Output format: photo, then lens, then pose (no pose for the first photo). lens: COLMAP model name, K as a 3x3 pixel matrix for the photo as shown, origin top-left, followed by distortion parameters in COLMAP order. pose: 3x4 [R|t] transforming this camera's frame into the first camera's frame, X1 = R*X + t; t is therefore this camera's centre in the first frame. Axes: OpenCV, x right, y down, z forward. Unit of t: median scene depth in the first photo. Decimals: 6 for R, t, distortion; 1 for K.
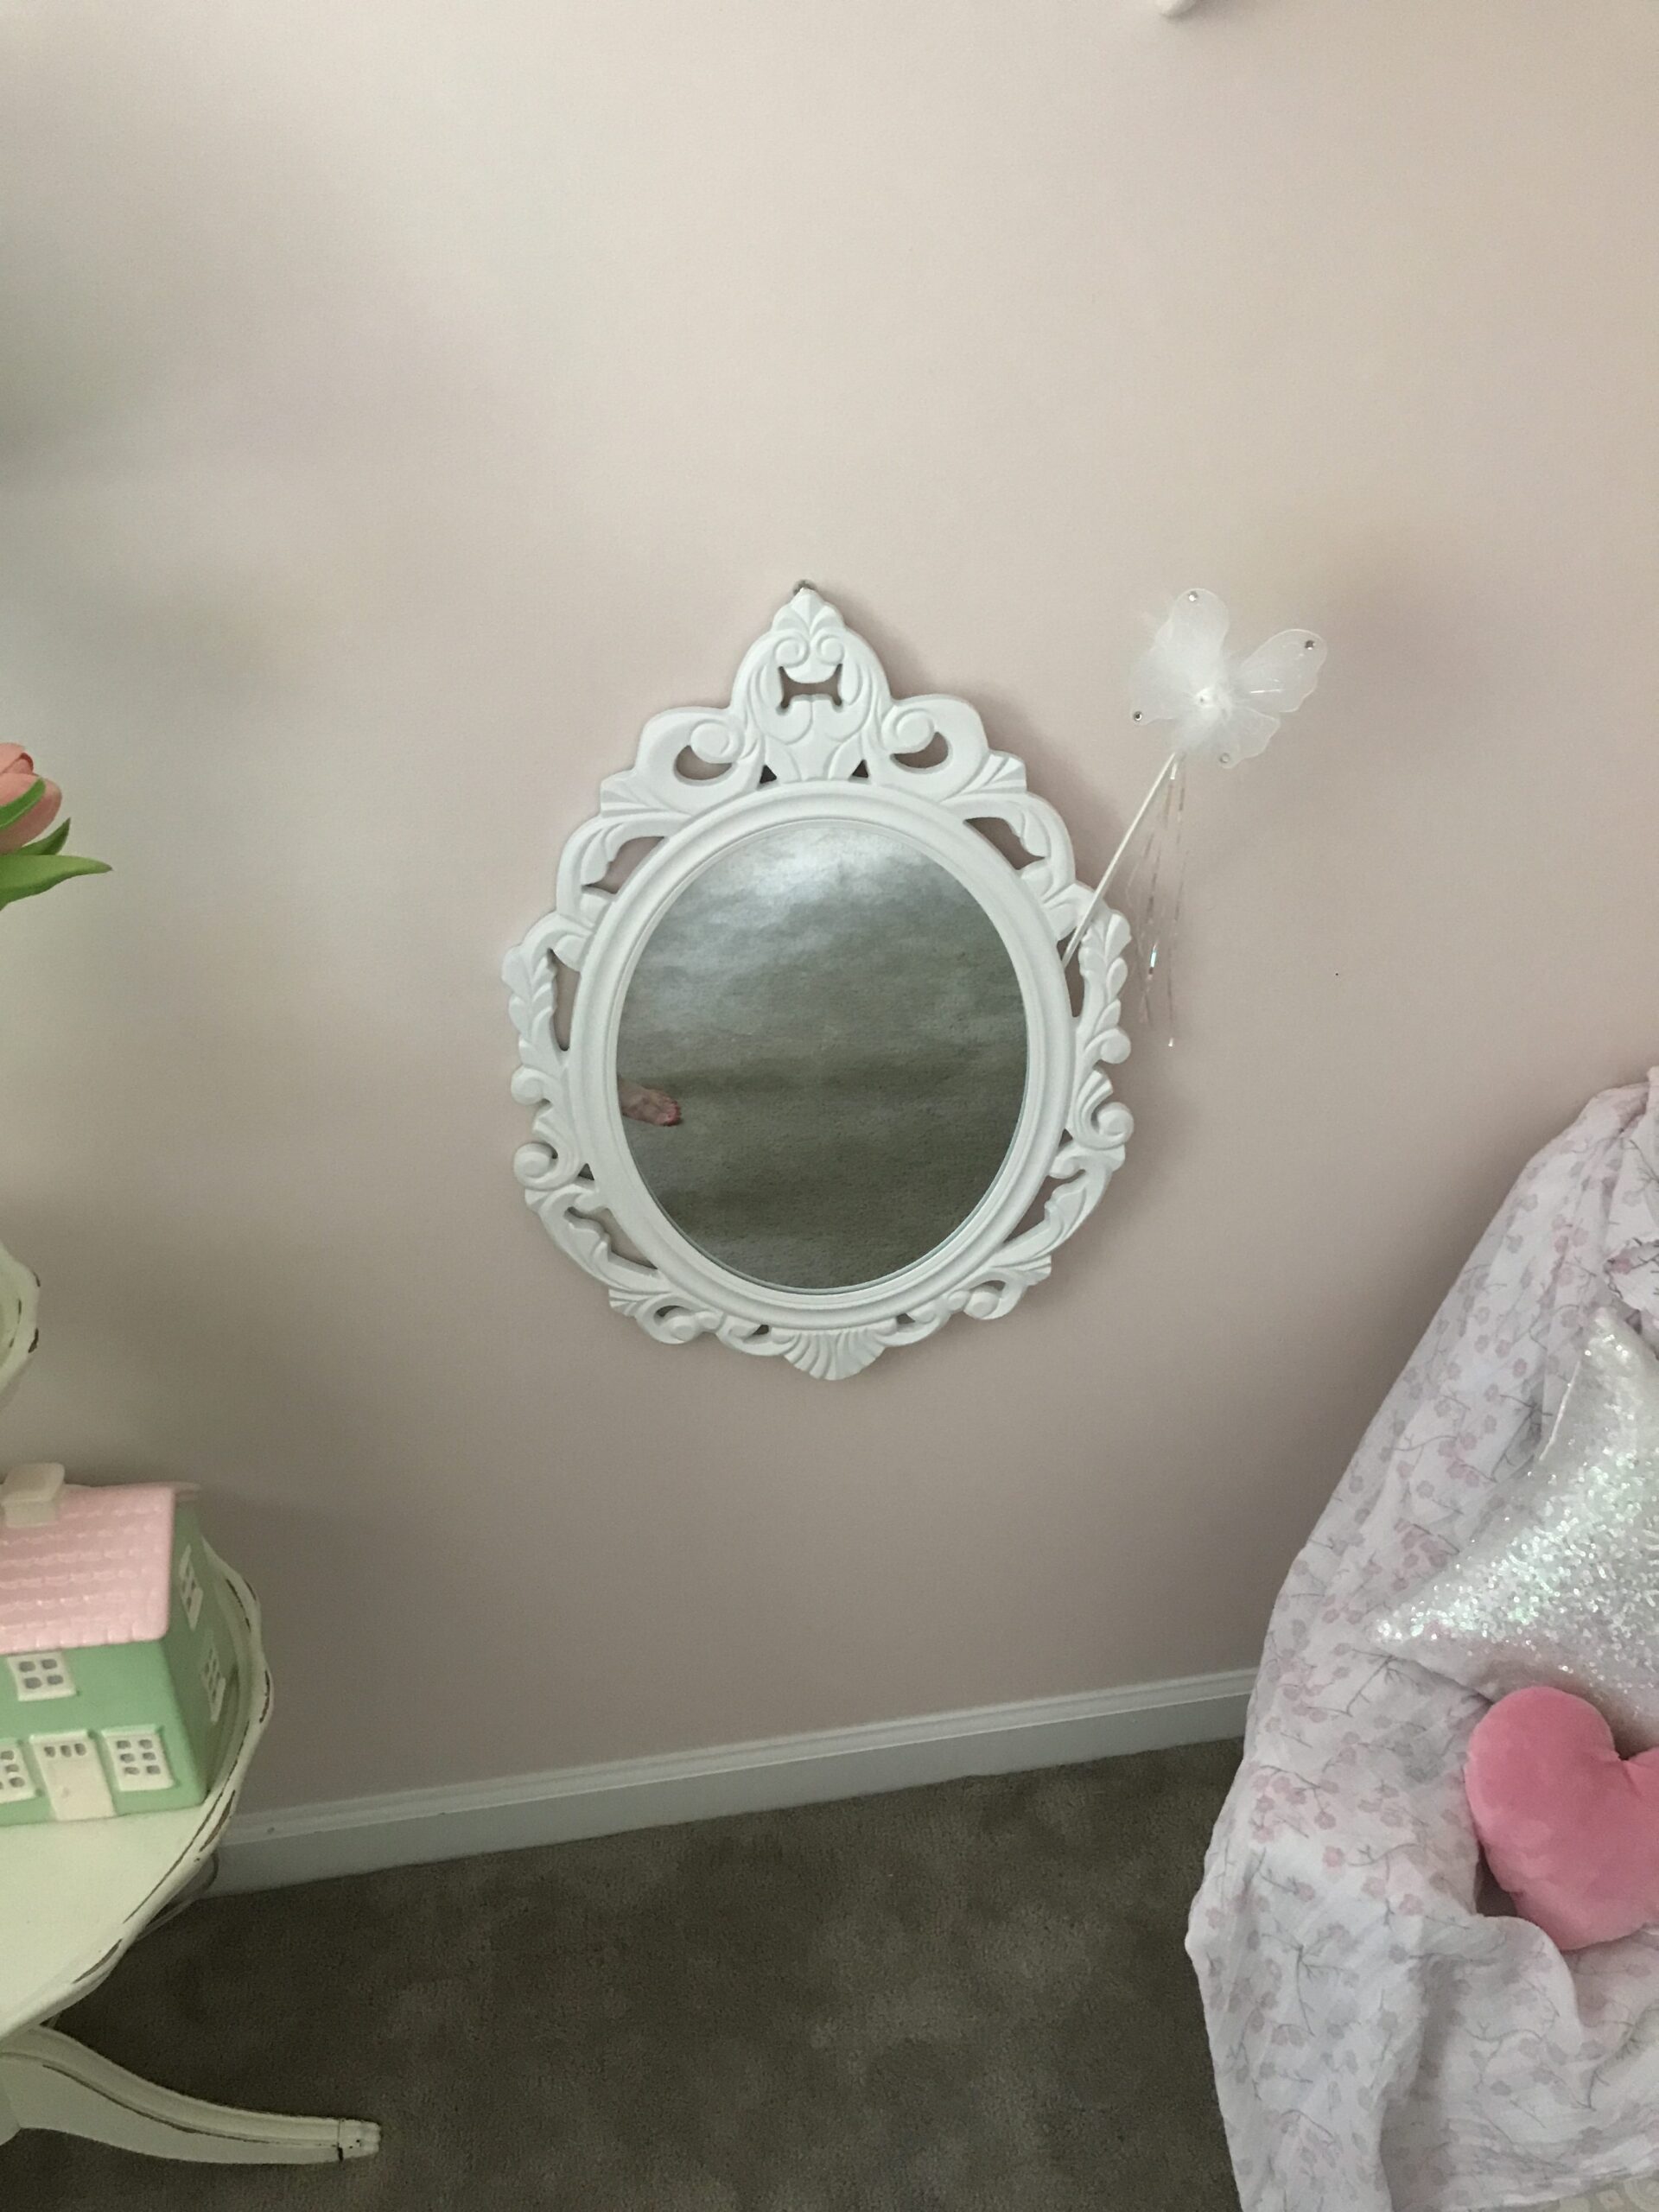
lens RADIAL K [[1769.4, 0, 857.1], [0, 1769.4, 1043.2], [0, 0, 1]] dist [0.014217, -0.022525]
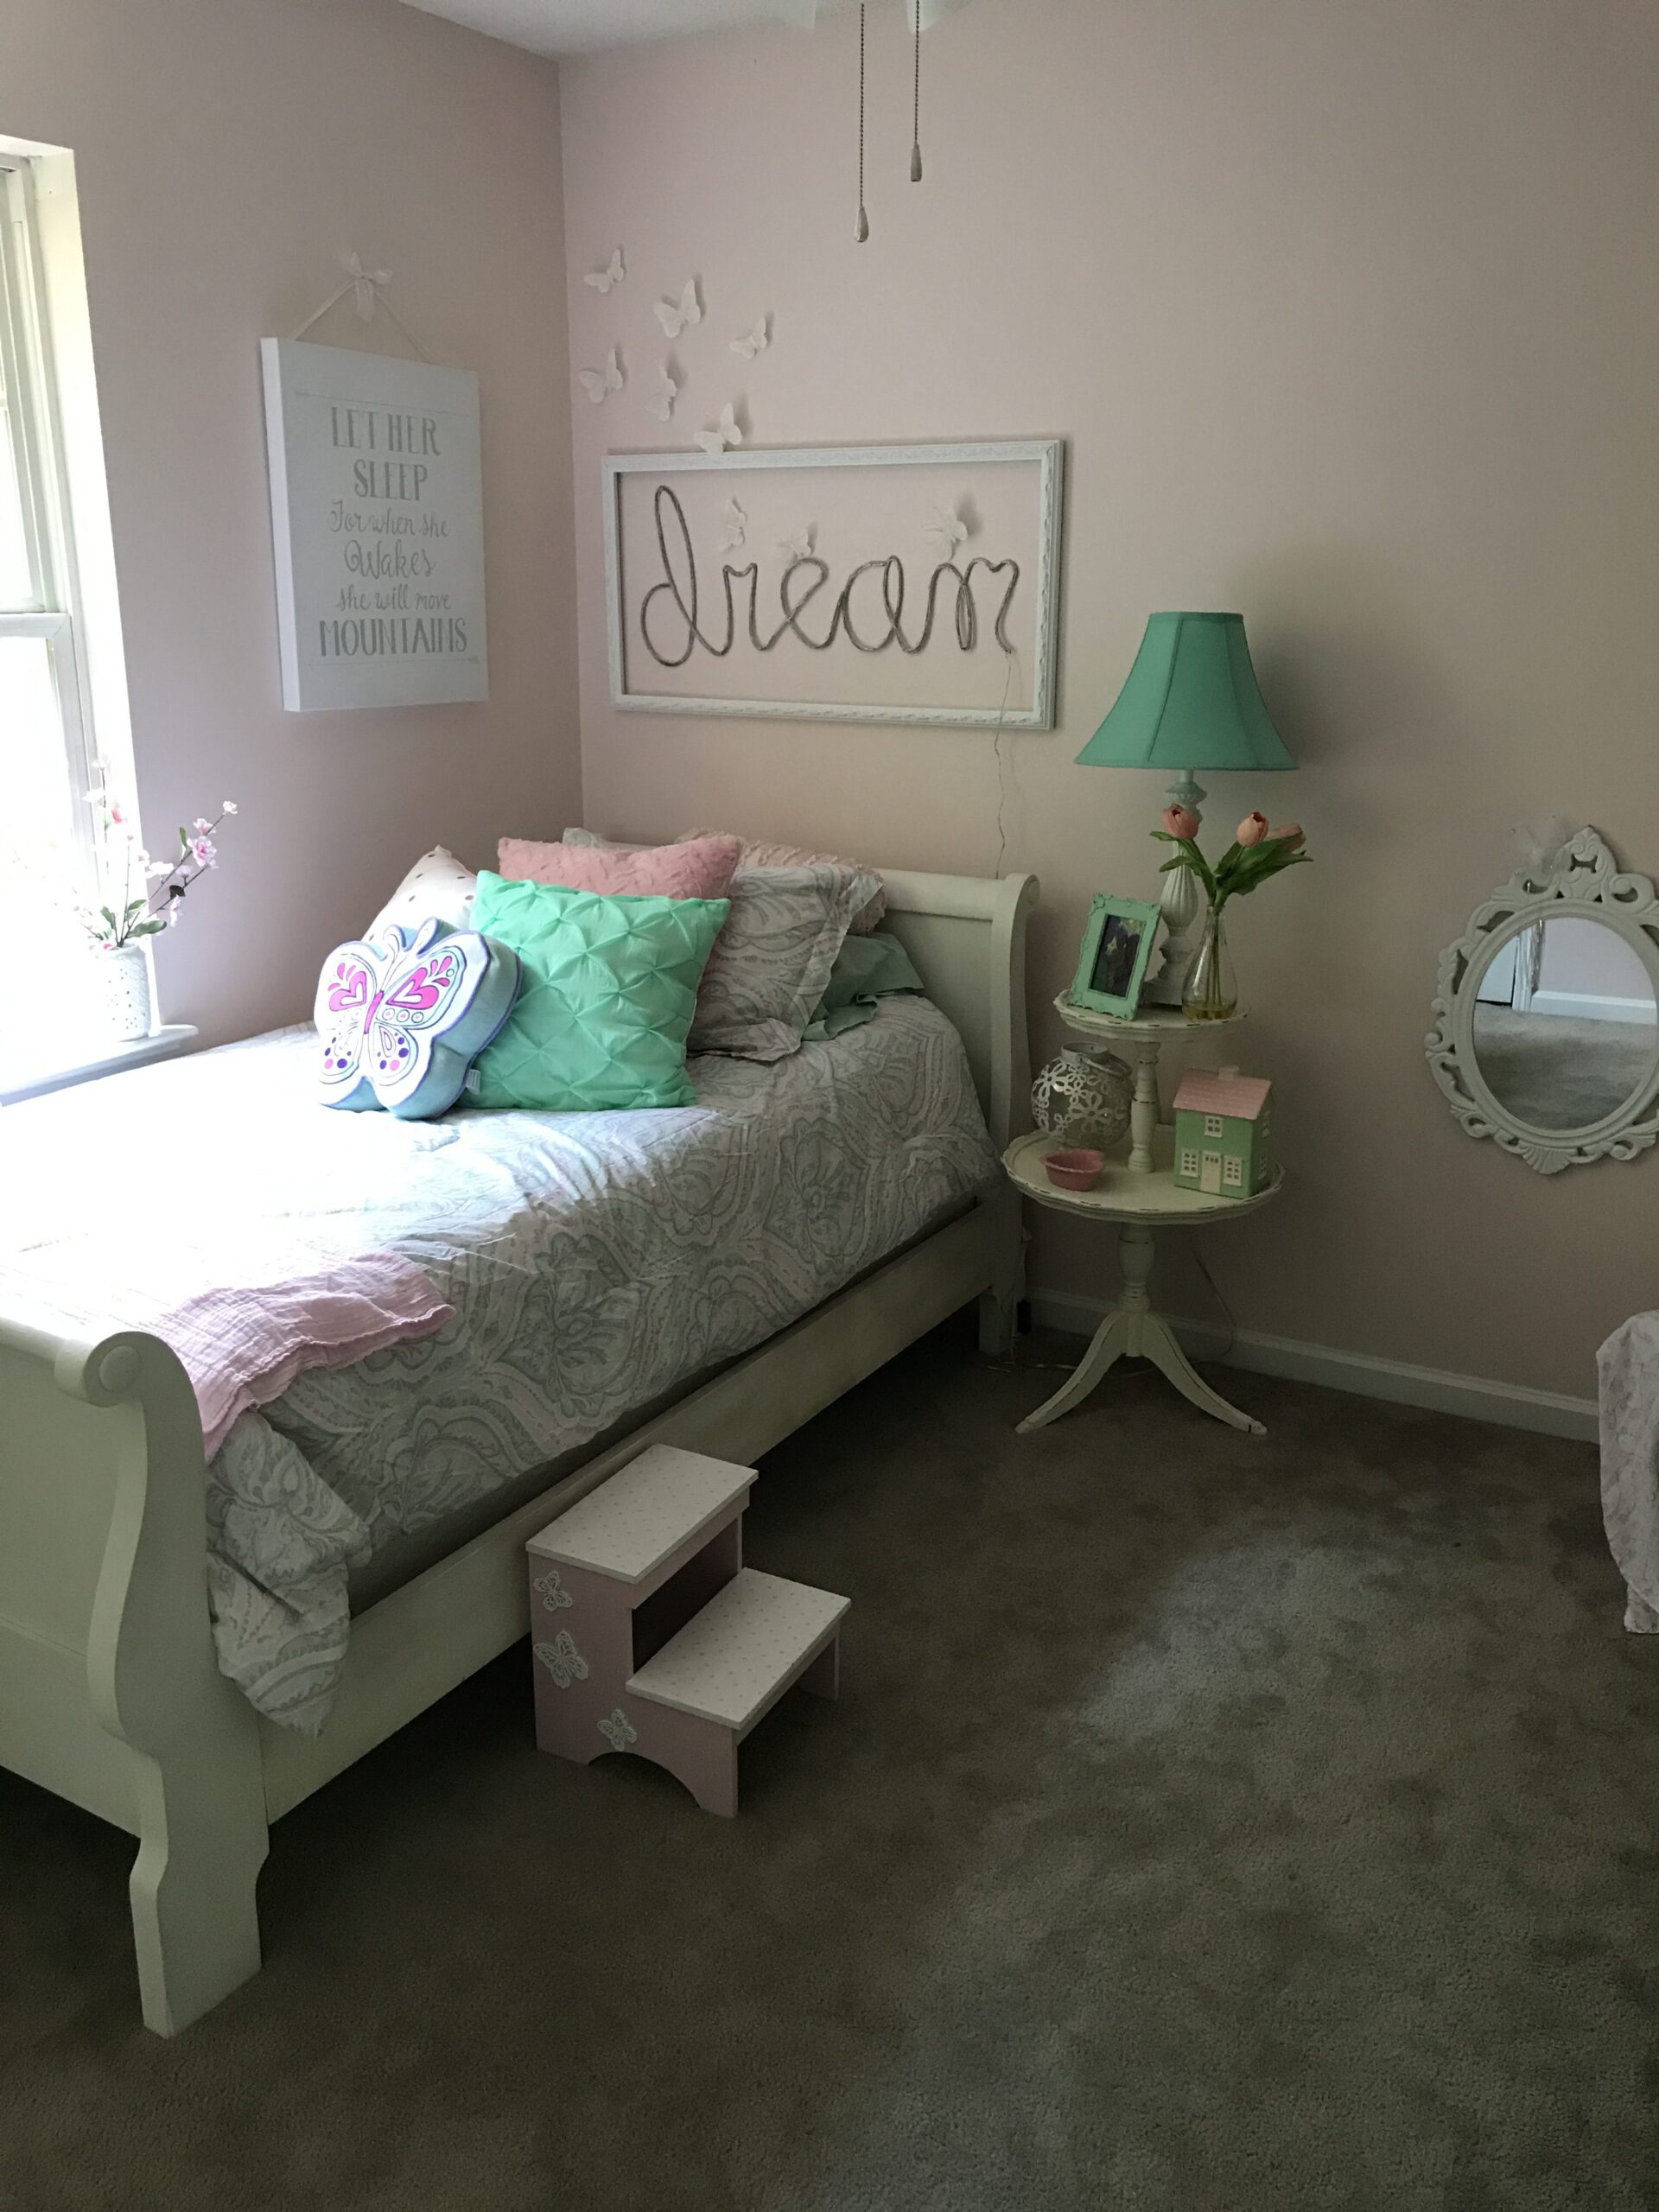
lens RADIAL K [[1819.0, 0, 844.1], [0, 1819.0, 1099.4], [0, 0, 1]] dist [0.050529, -0.061719]
pose [[0.772920, 0.182723, -0.607625, 0.815066], [-0.302208, 0.948053, -0.099324, 0.703892], [0.557912, 0.260398, 0.787989, -1.587688]]
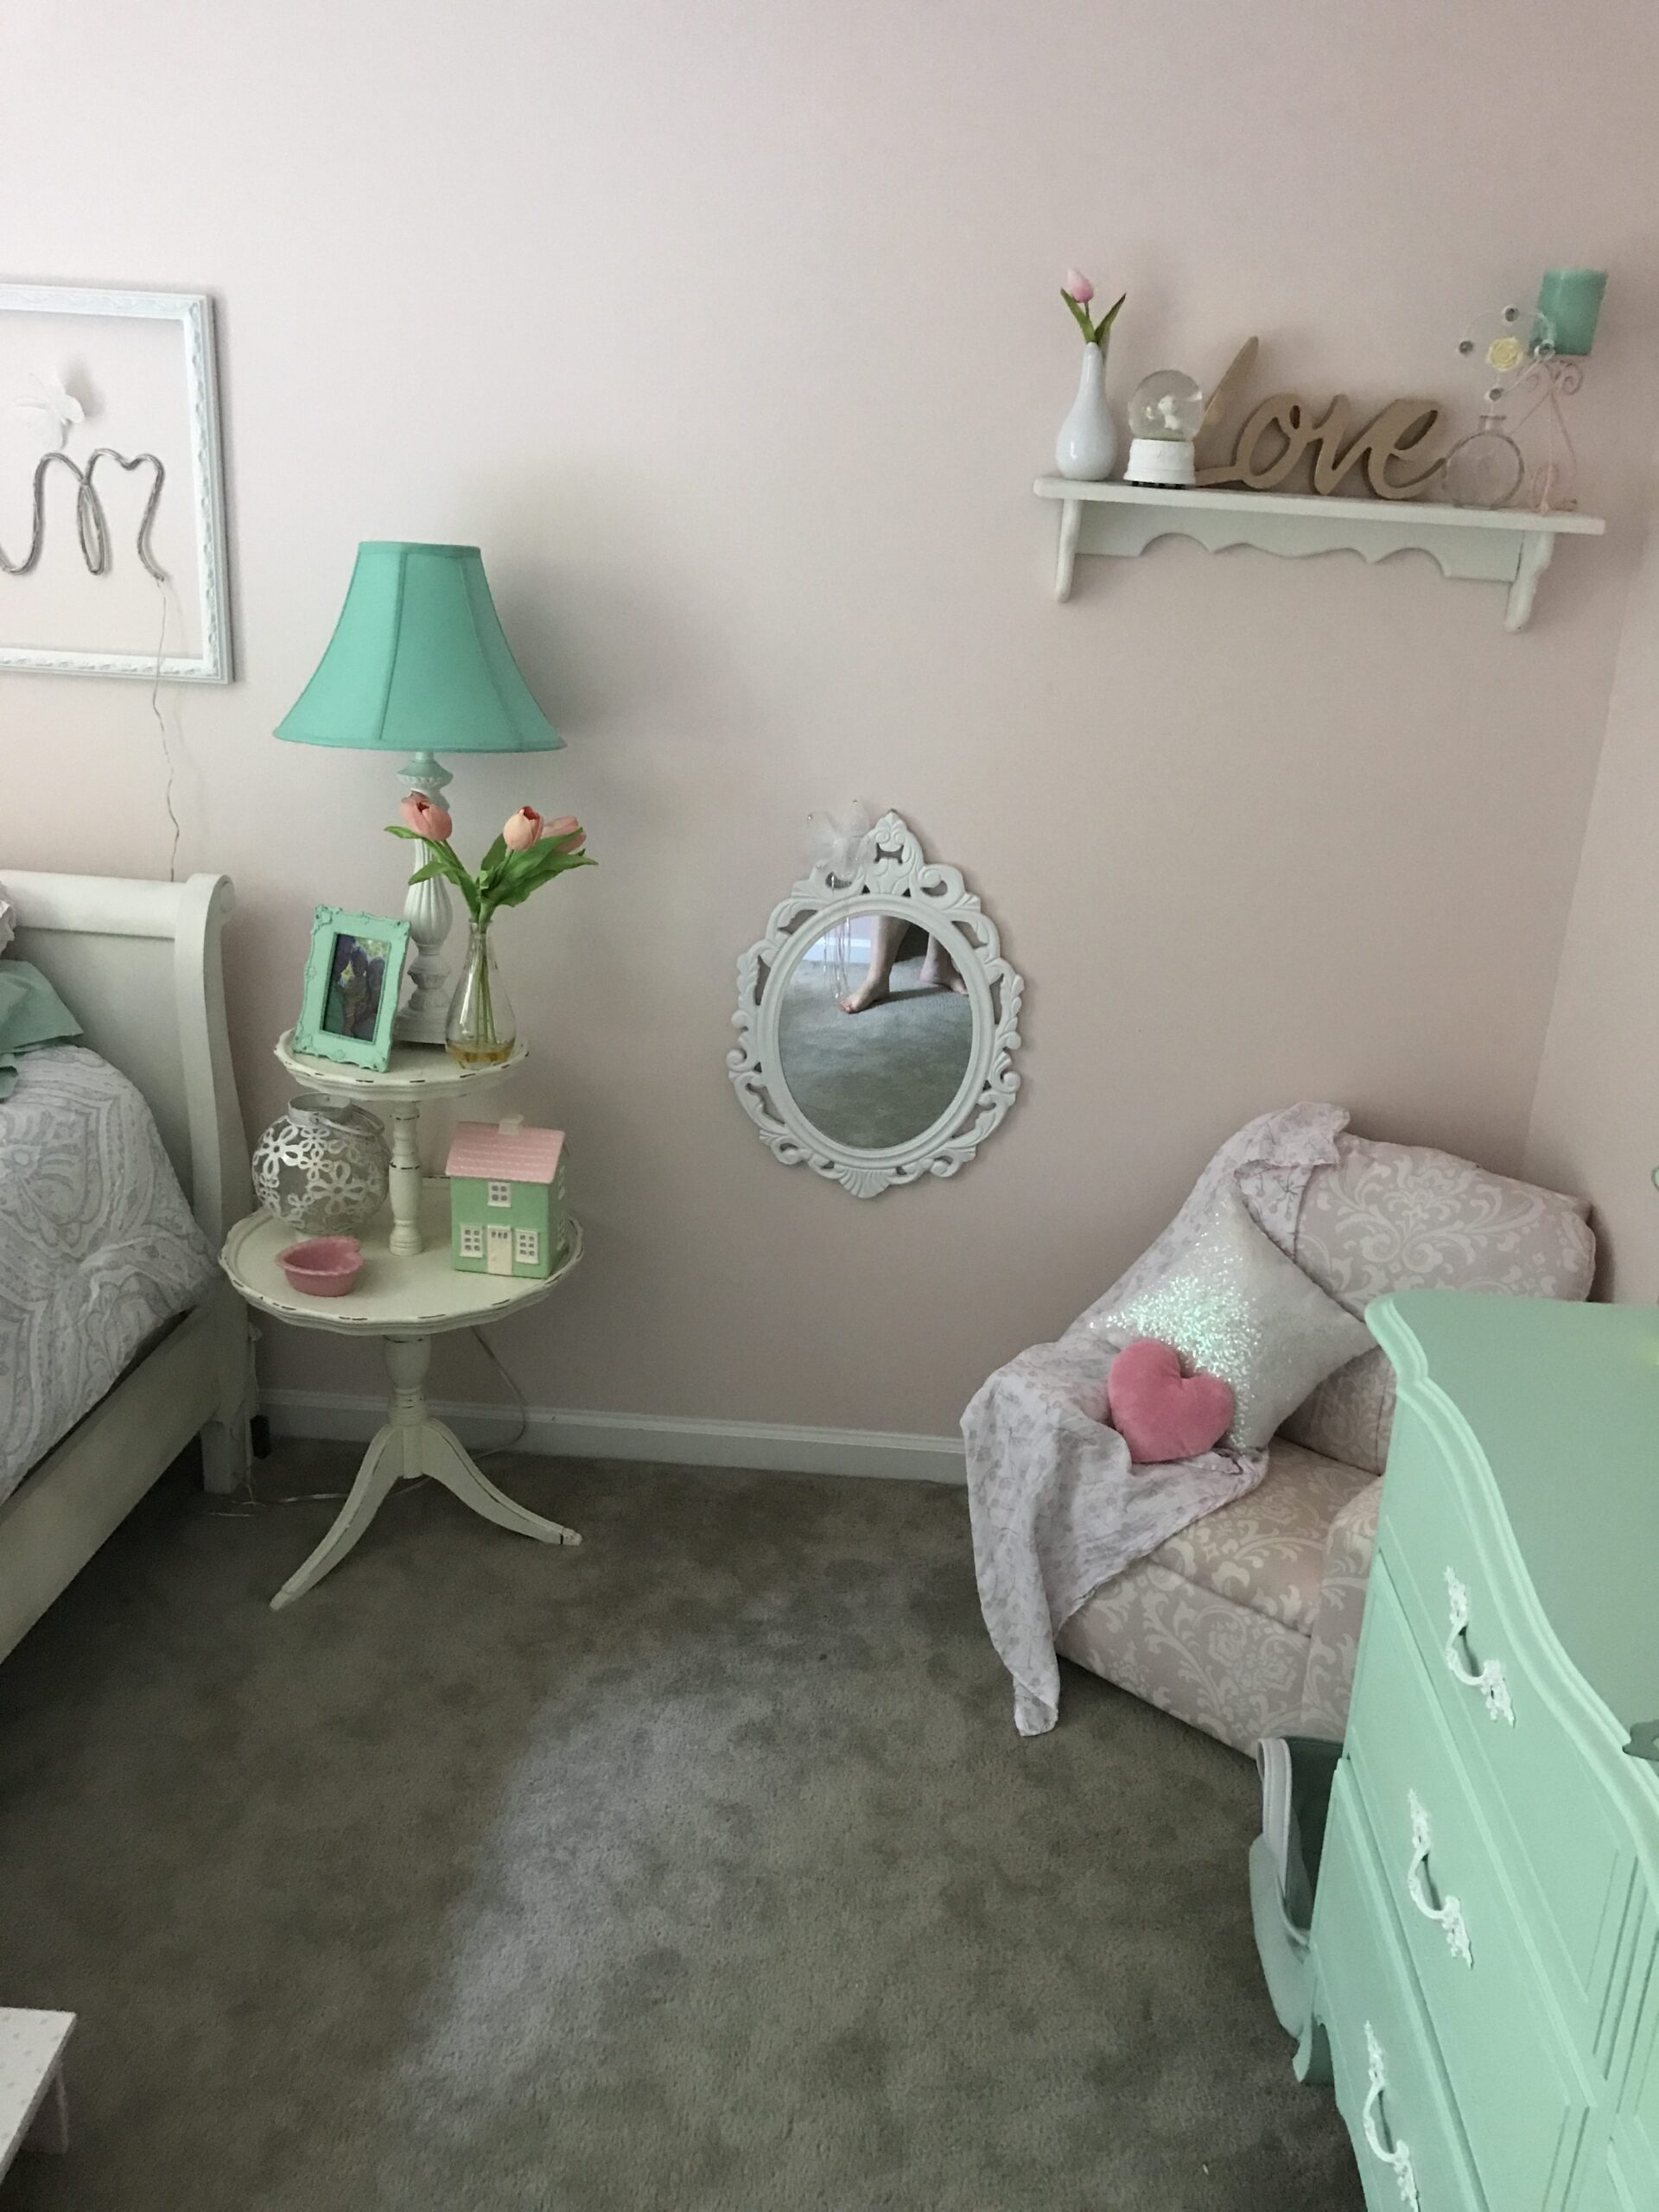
lens RADIAL K [[1819.0, 0, 847.2], [0, 1819.0, 1084.5], [0, 0, 1]] dist [0.050529, -0.061719]
pose [[0.971548, 0.127256, -0.199752, 0.421009], [-0.159862, 0.974635, -0.156620, 0.452870], [0.174755, 0.184097, 0.967248, -1.185920]]
